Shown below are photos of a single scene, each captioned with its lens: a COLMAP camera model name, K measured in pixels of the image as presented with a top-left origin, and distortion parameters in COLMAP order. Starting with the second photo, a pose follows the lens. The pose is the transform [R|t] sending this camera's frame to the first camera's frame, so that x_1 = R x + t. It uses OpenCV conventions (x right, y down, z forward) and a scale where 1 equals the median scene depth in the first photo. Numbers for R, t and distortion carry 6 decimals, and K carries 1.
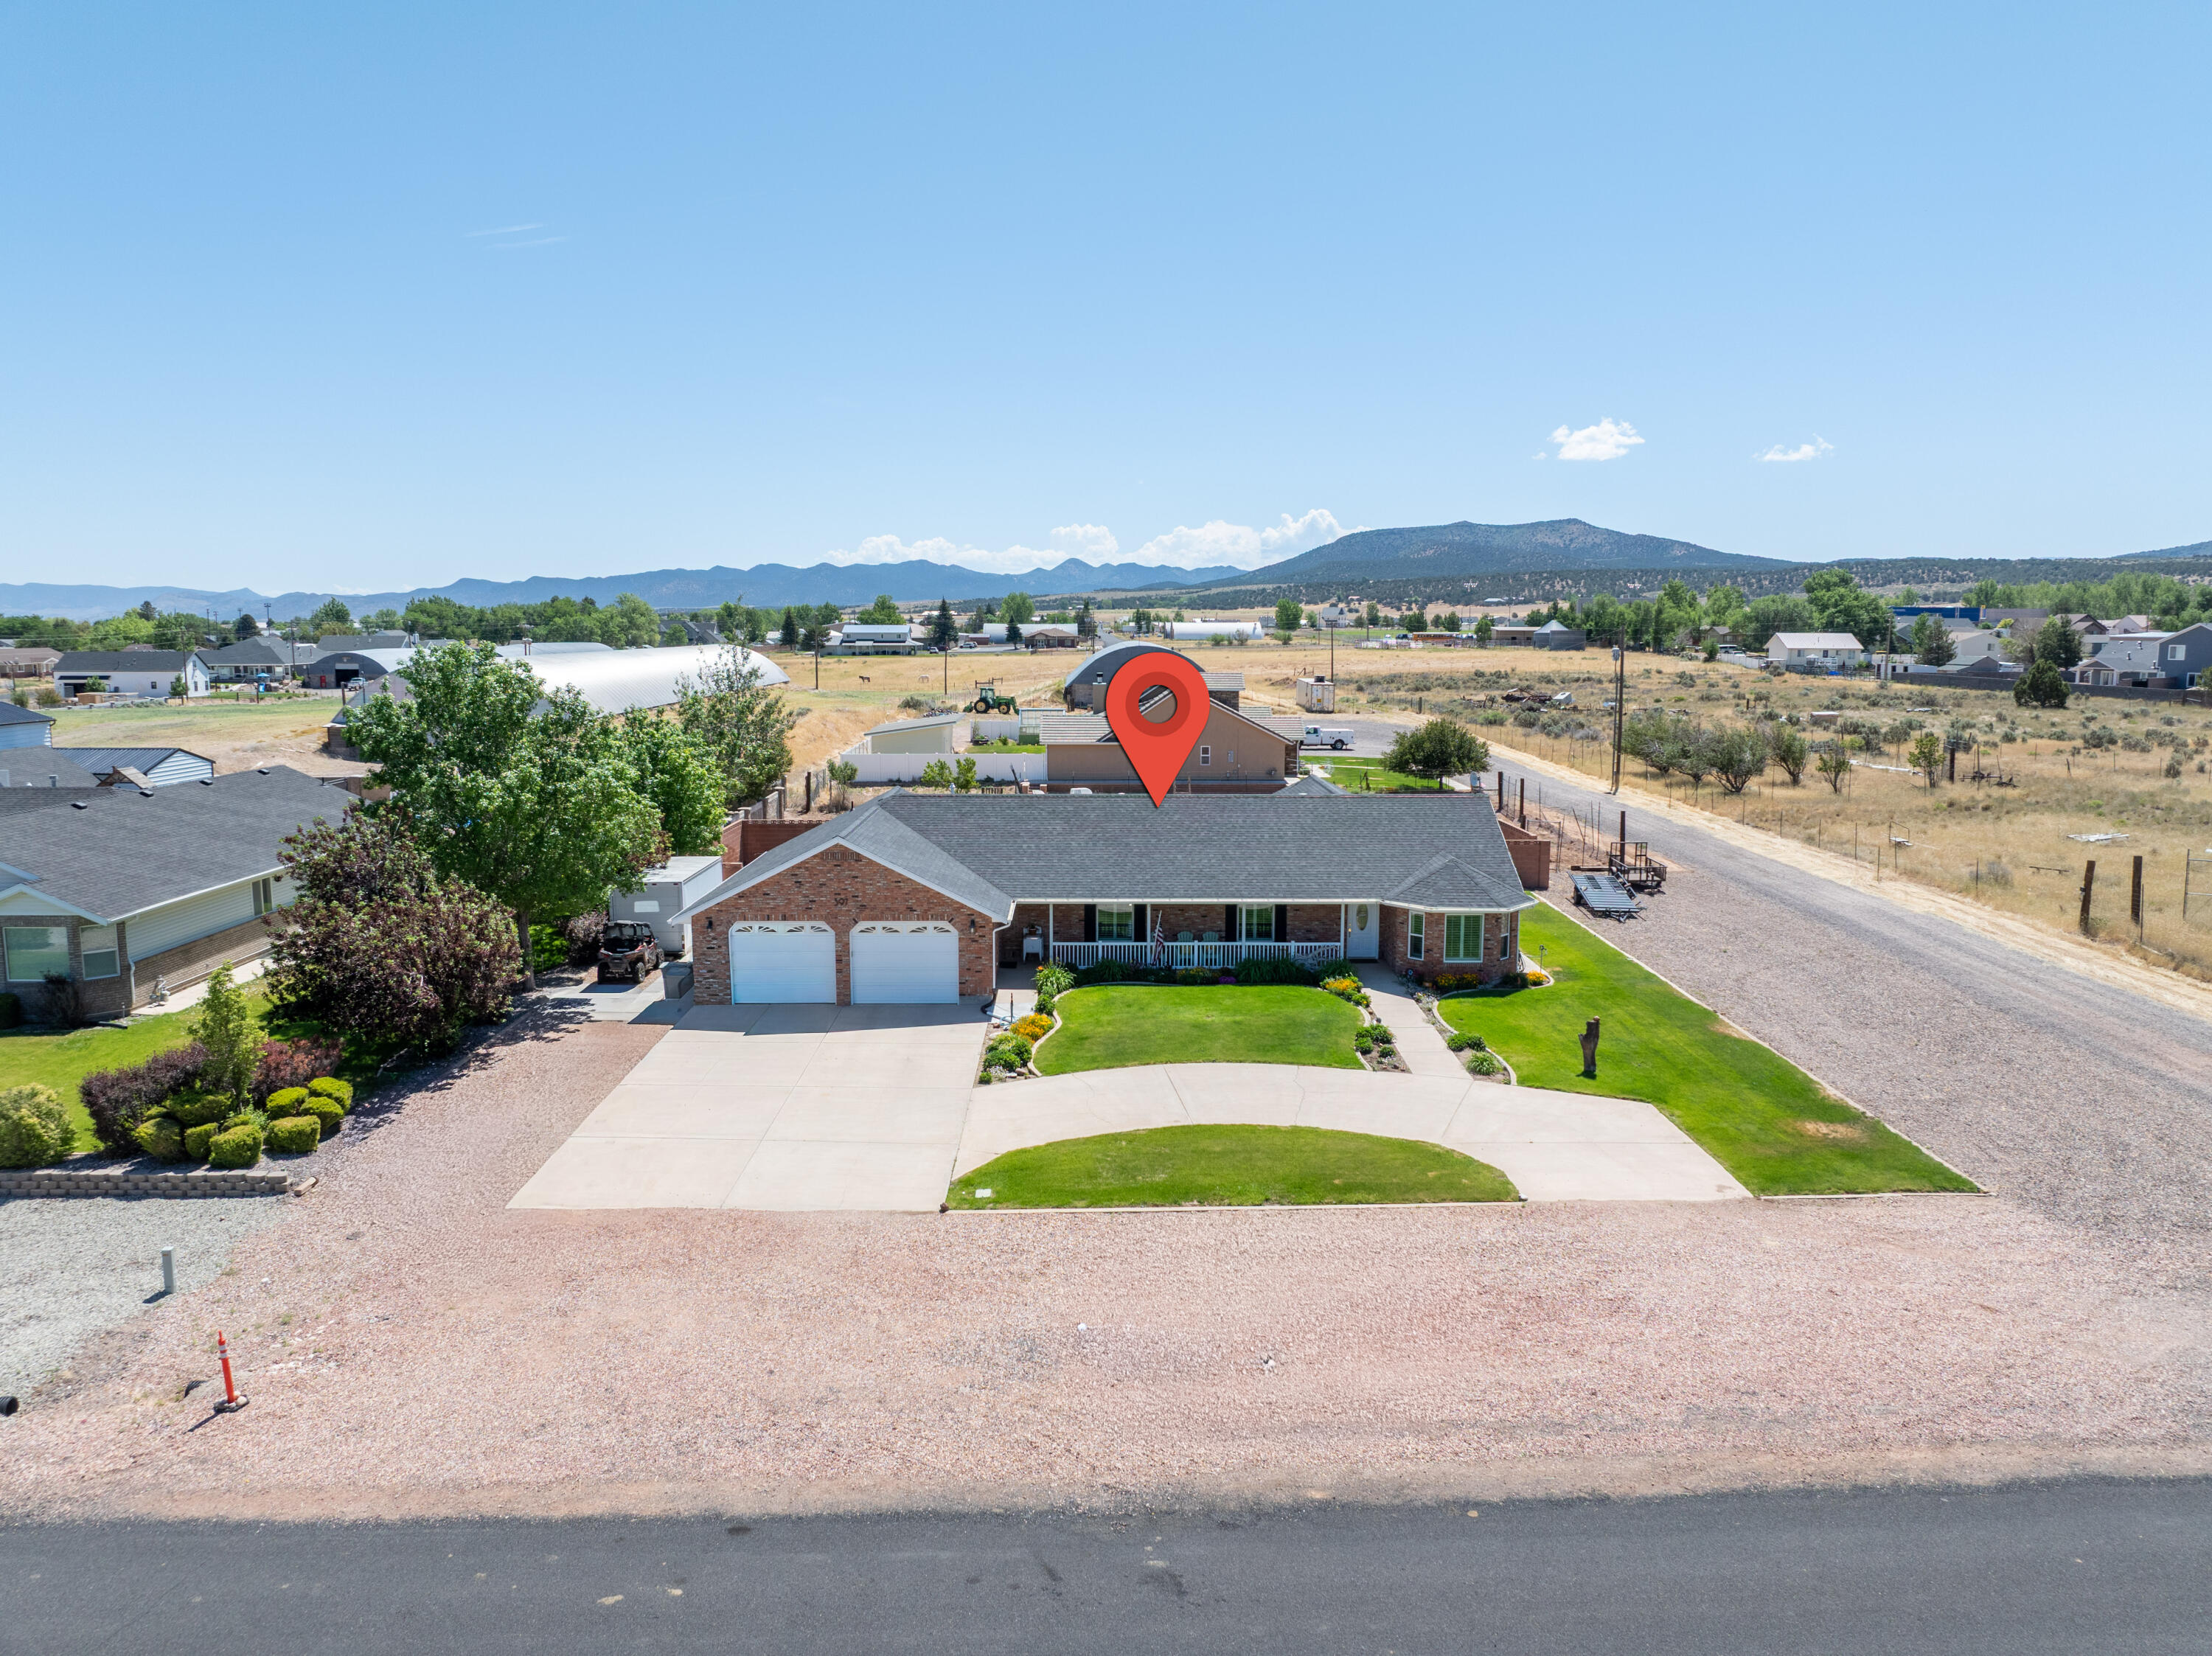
lens RADIAL K [[1556.1, 0, 1109.2], [0, 1556.1, 820.7], [0, 0, 1]] dist [-0.032137, -0.010577]
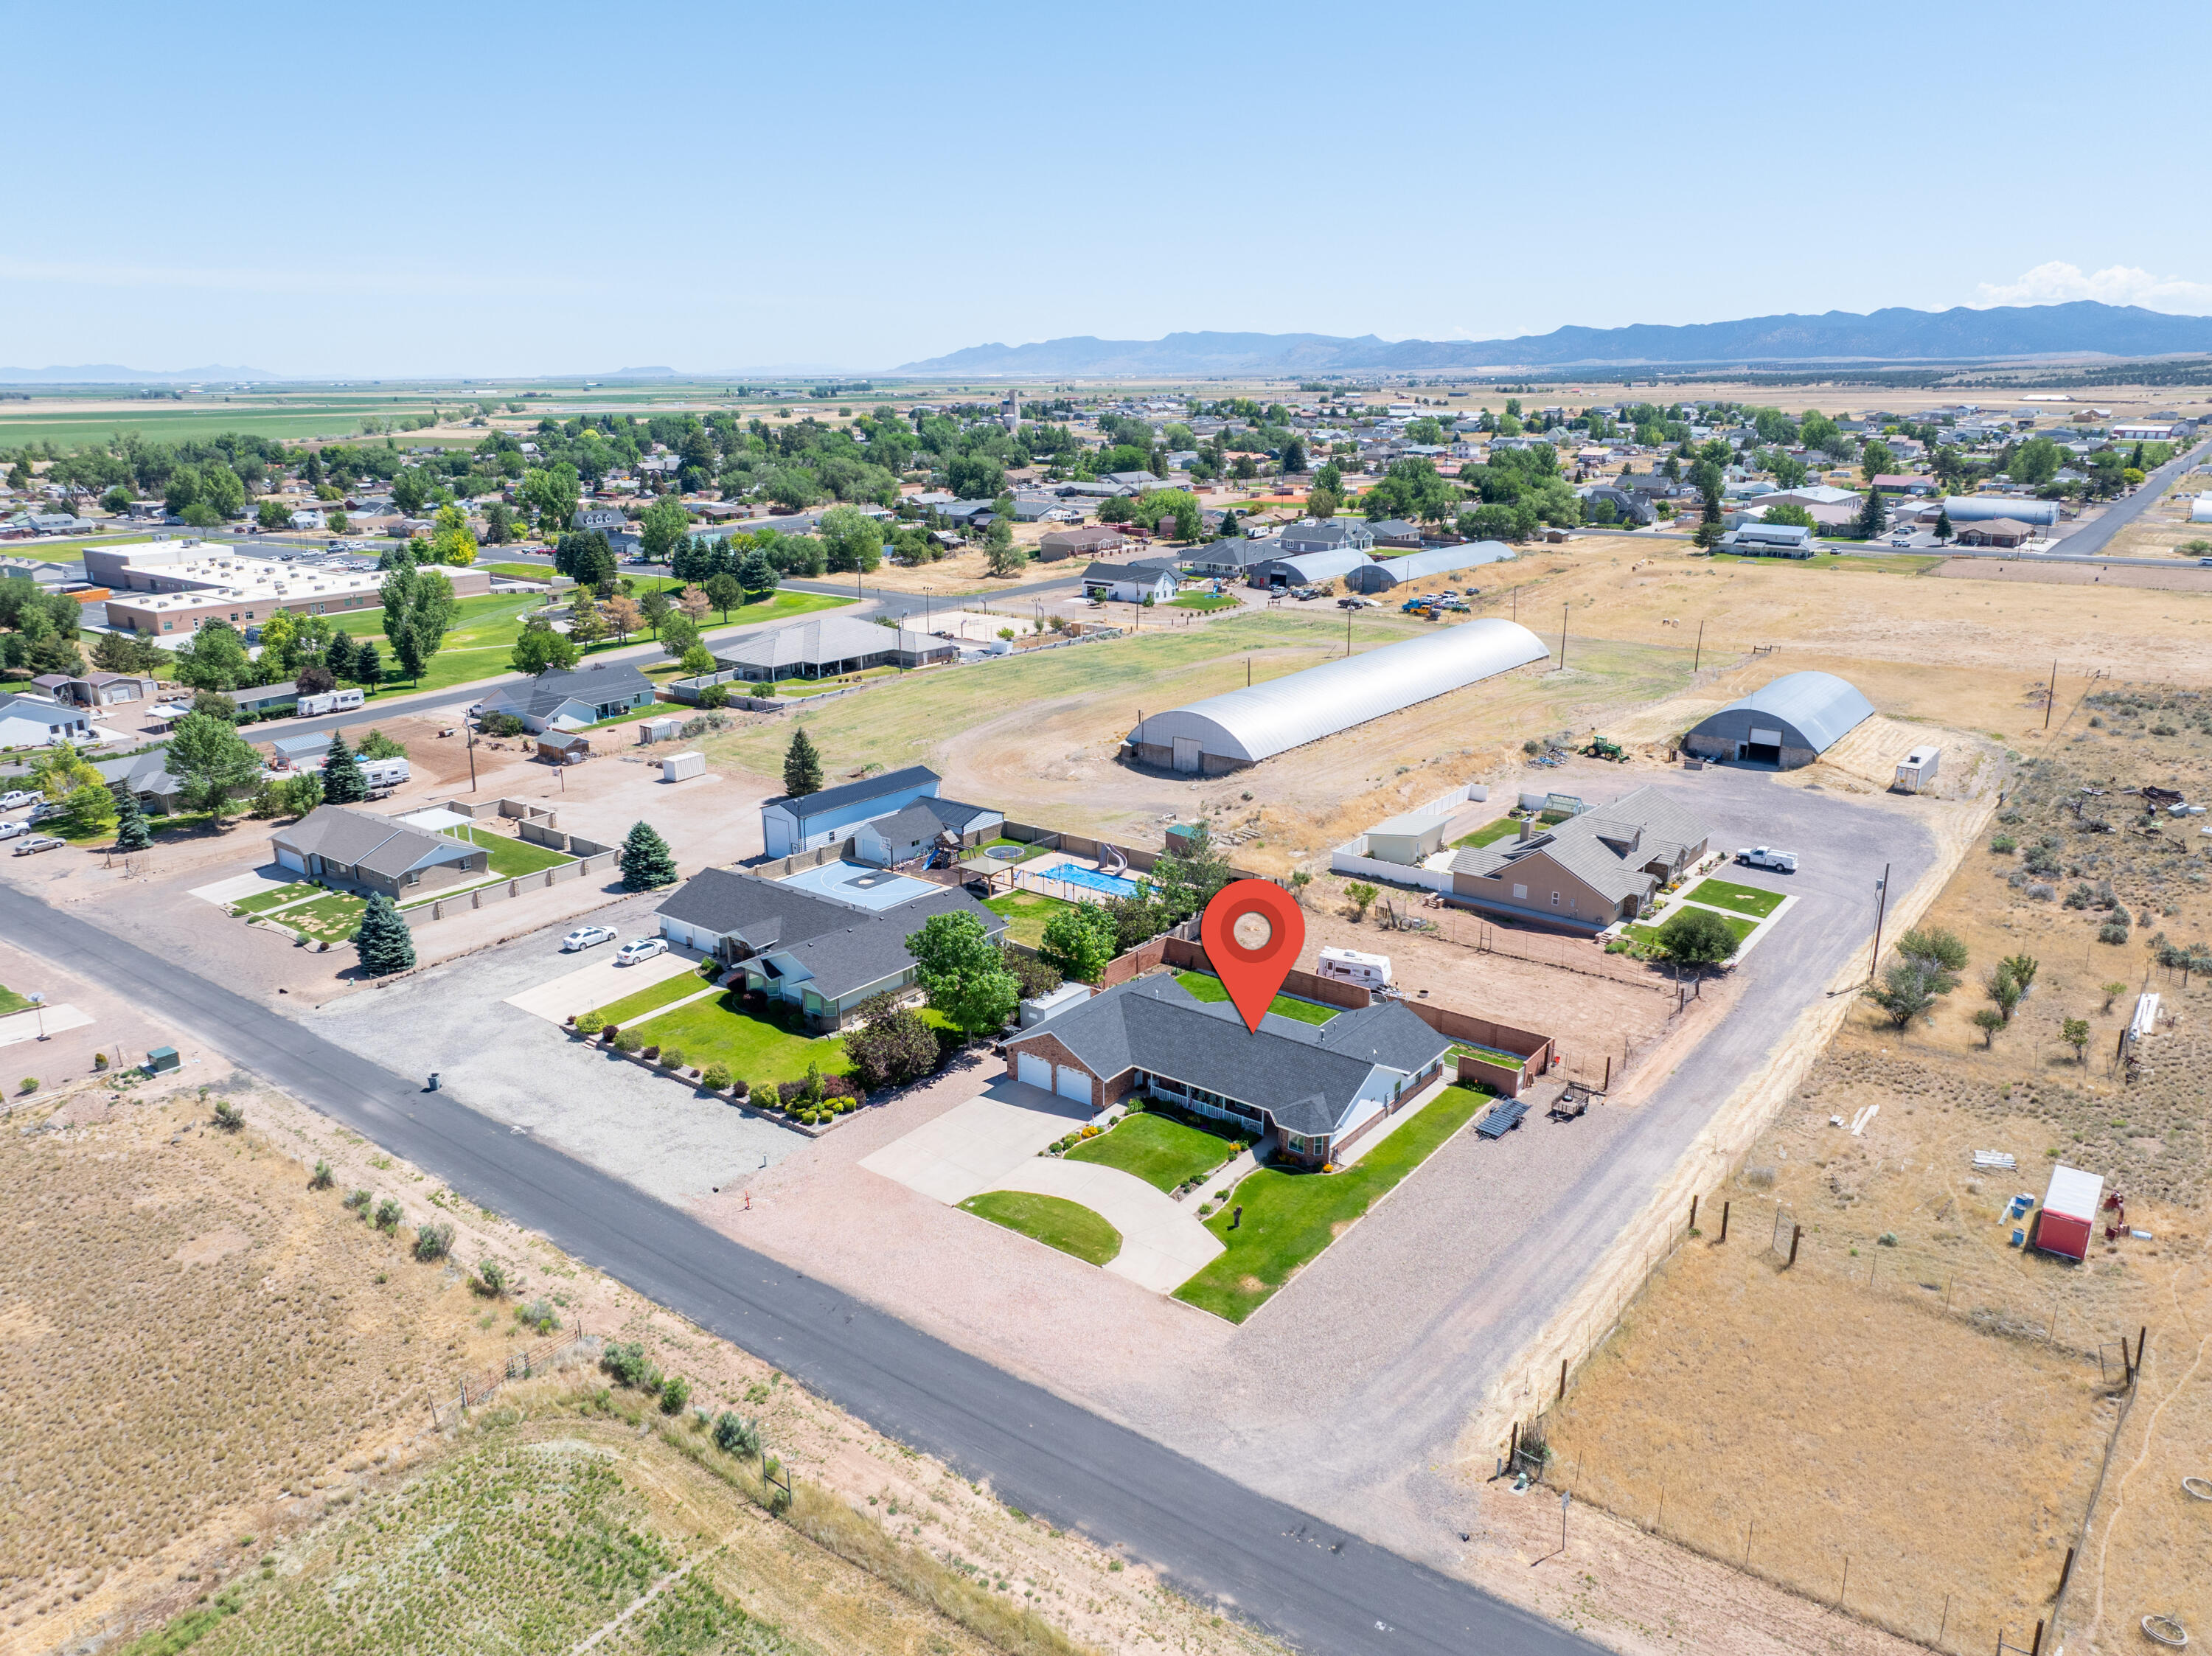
lens RADIAL K [[1556.1, 0, 1109.2], [0, 1556.1, 820.7], [0, 0, 1]] dist [-0.032137, -0.010577]
pose [[0.784915, 0.172260, -0.595176, 1.648637], [-0.076586, 0.980183, 0.182690, -0.977241], [0.614852, -0.097814, 0.782553, -1.036802]]
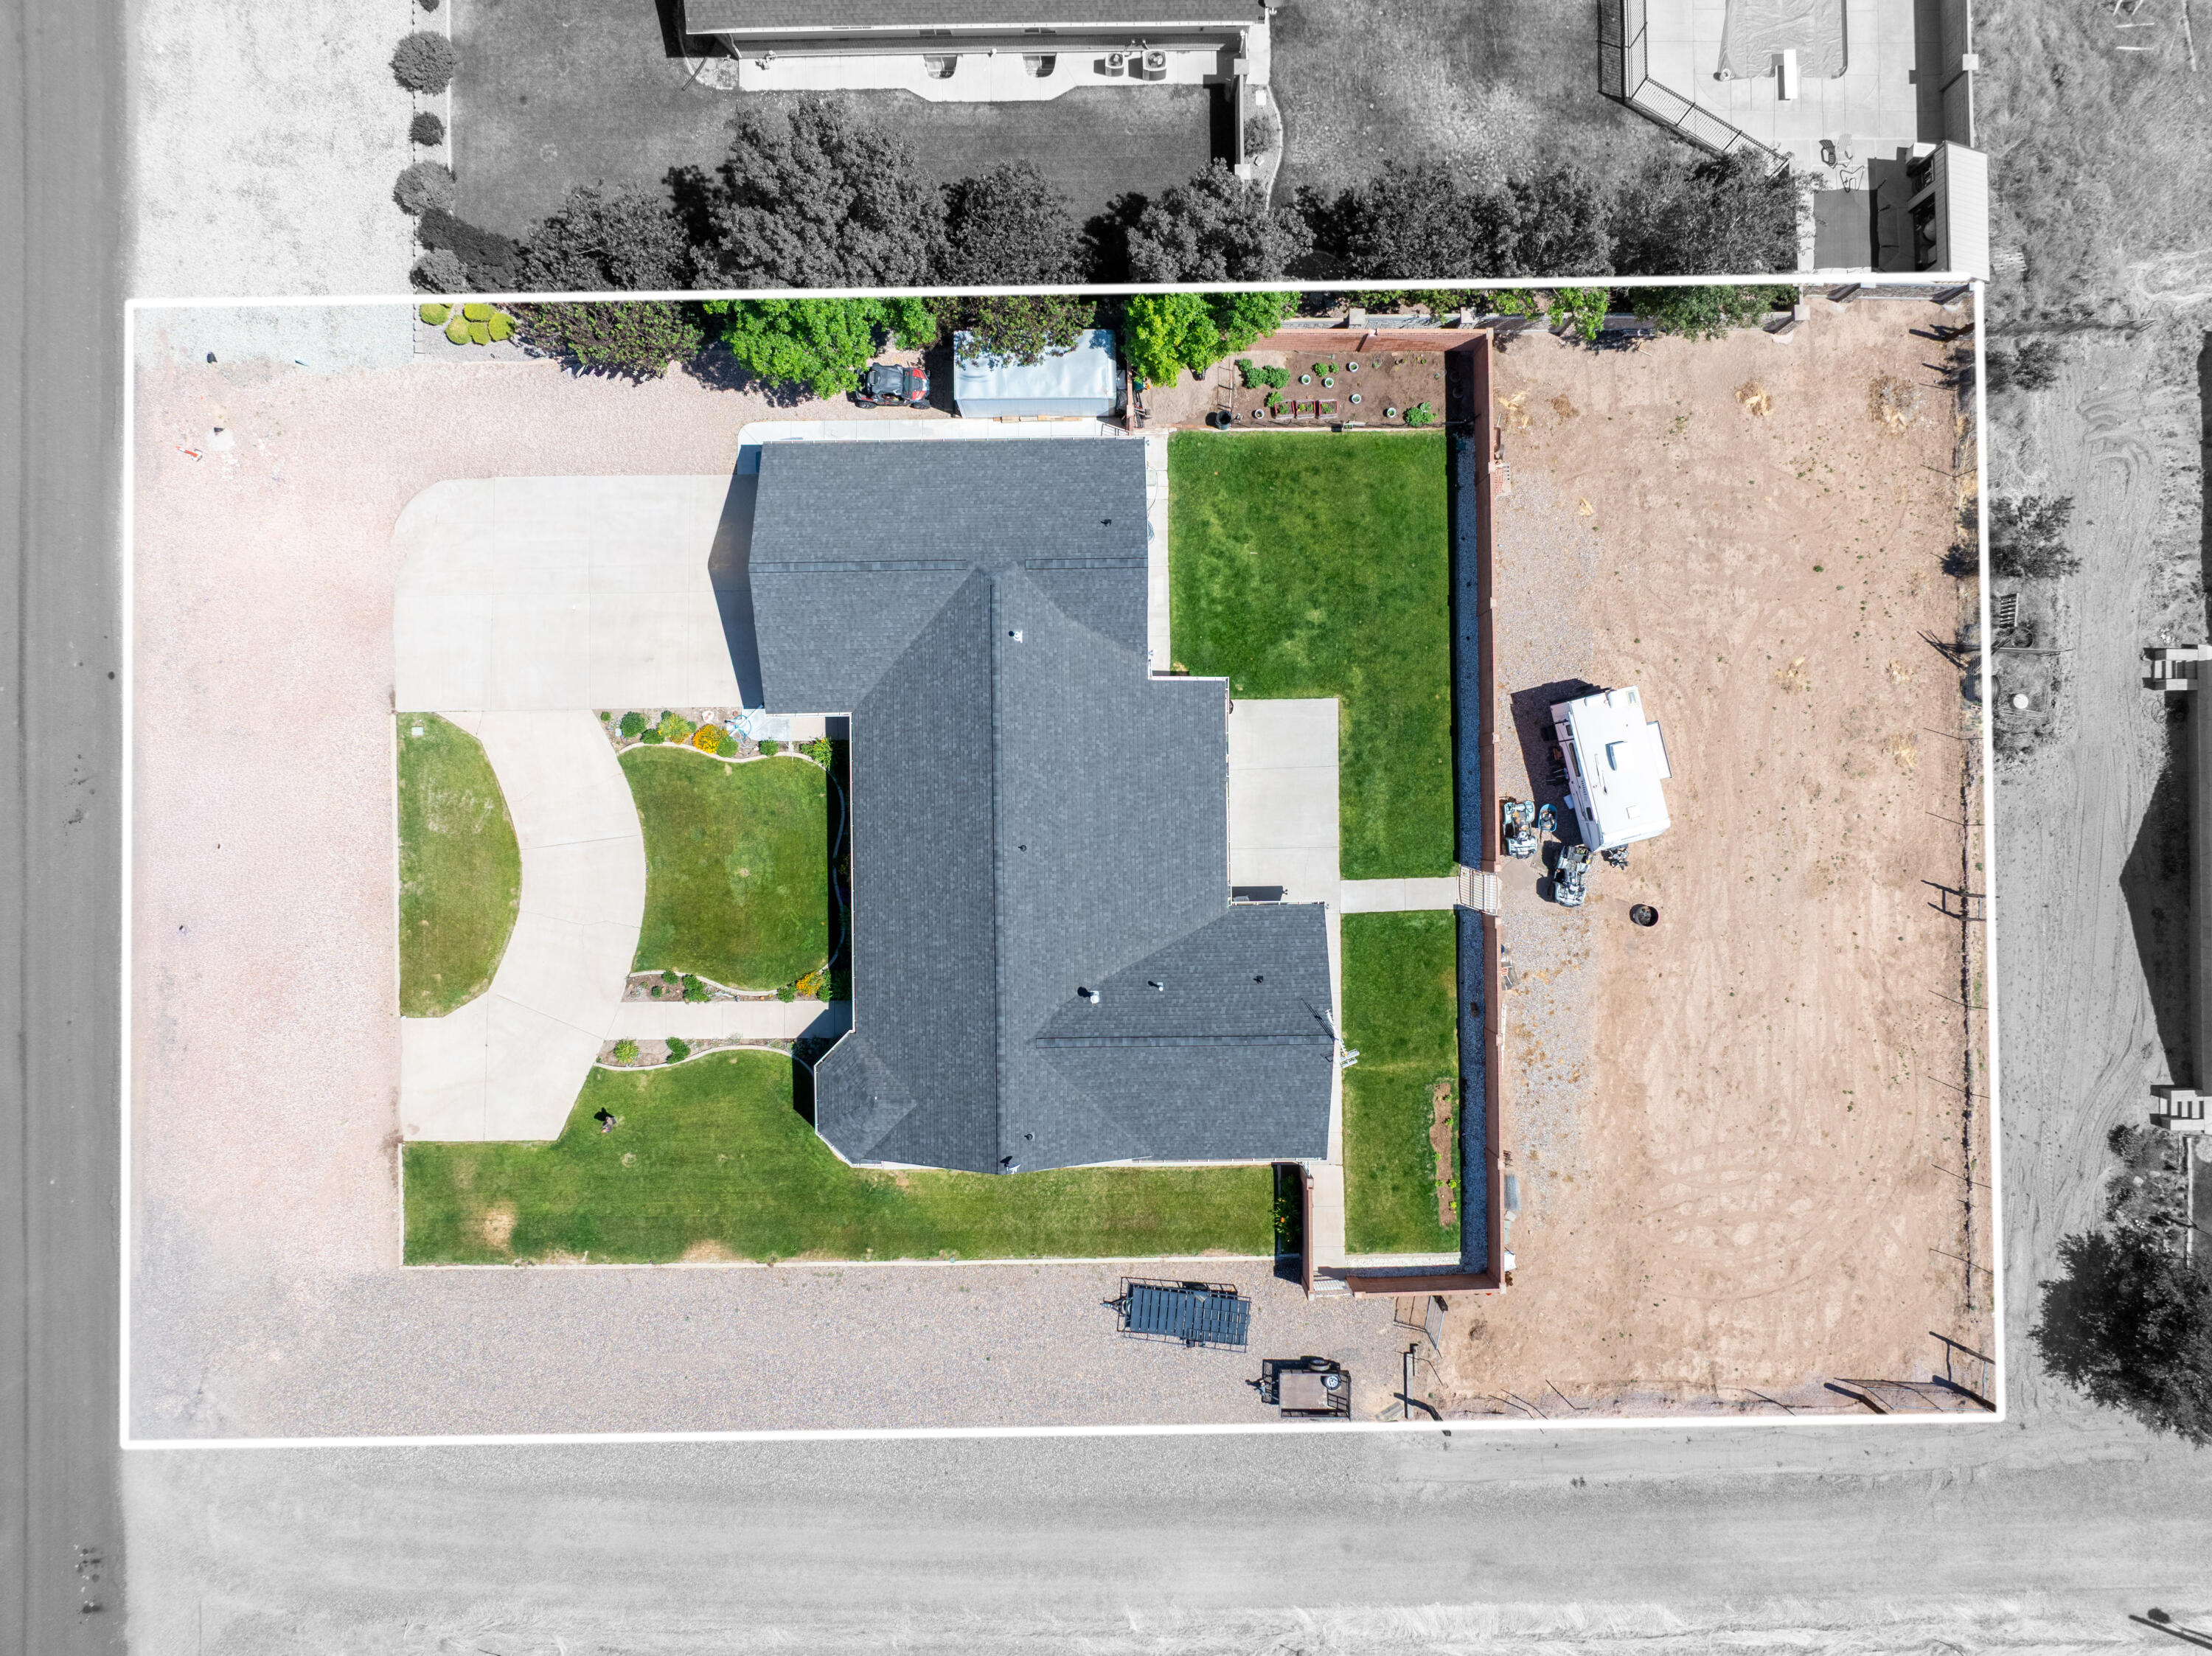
lens RADIAL K [[1556.1, 0, 1109.2], [0, 1556.1, 820.7], [0, 0, 1]] dist [-0.032137, -0.010577]
pose [[0.001899, 0.999998, -0.000302, 0.025391], [-0.126036, 0.000539, 0.992026, -1.550686], [0.992024, -0.001846, 0.126037, 1.446777]]
